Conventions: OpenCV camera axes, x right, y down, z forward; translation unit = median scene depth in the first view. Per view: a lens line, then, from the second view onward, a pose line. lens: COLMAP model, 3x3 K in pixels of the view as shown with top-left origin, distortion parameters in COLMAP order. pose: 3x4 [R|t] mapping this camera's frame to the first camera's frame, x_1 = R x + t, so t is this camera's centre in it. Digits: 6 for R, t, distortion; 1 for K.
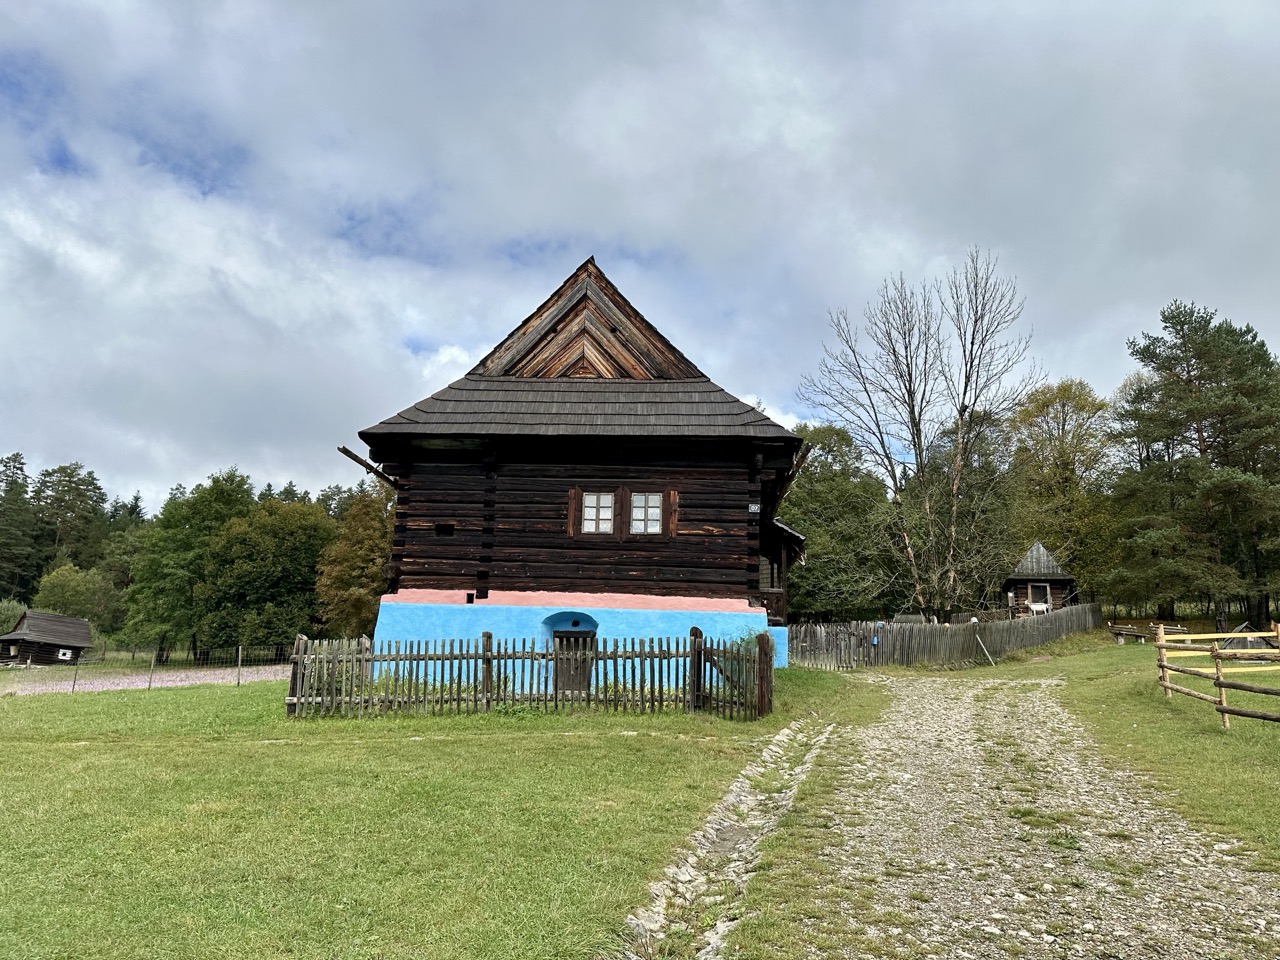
lens RADIAL K [[912.9, 0, 589.6], [0, 912.9, 478.4], [0, 0, 1]] dist [0.041599, -0.002847]
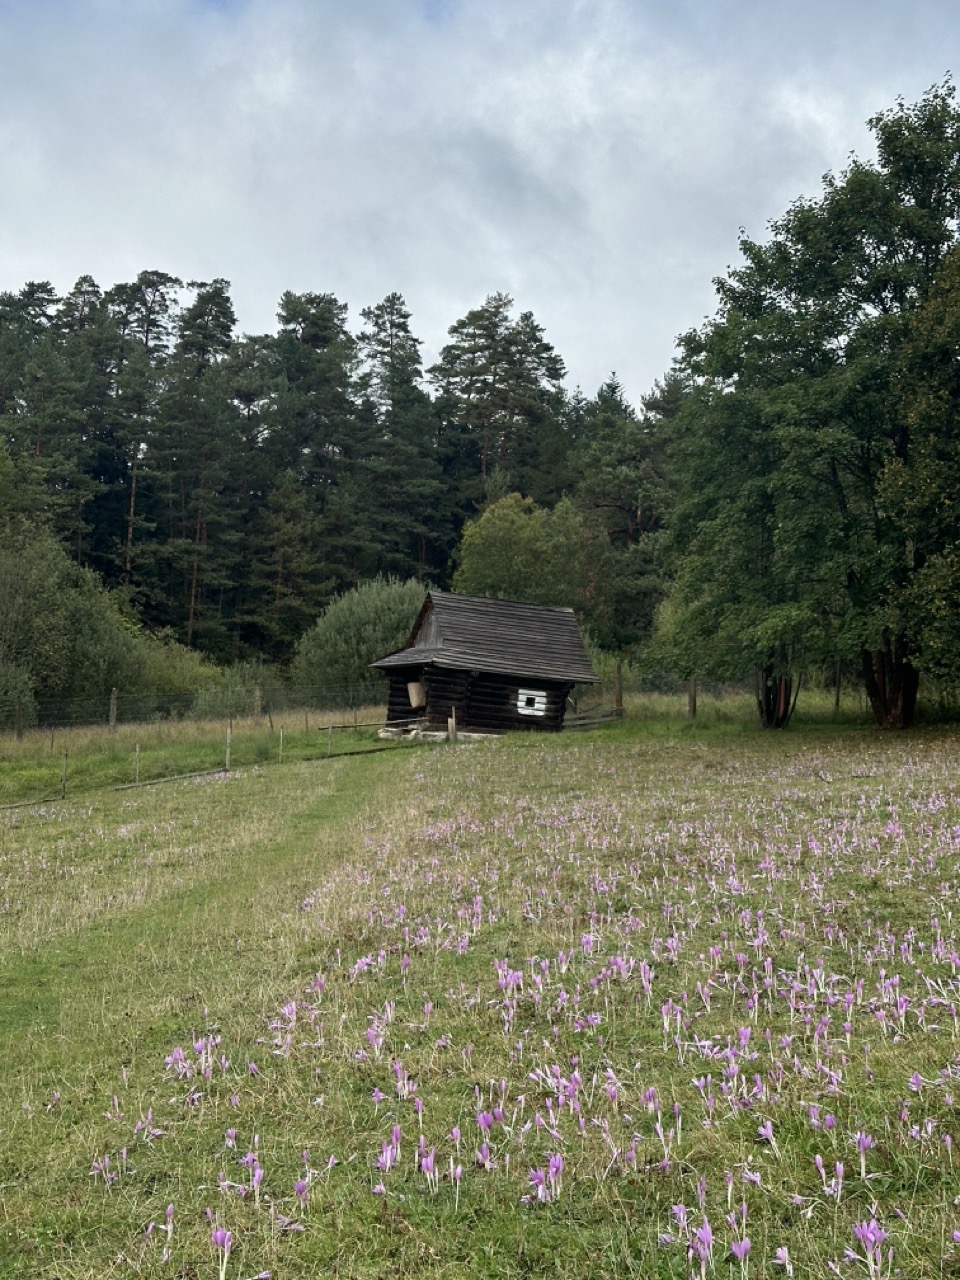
lens RADIAL K [[1562.0, 0, 480.0], [0, 1562.0, 640.0], [0, 0, 1]] dist [0.009193, 0.006402]
pose [[0.859859, -0.042651, -0.508747, -0.206071], [0.121022, 0.985130, 0.121956, 0.067348], [0.495981, -0.166435, 0.852234, 0.358138]]
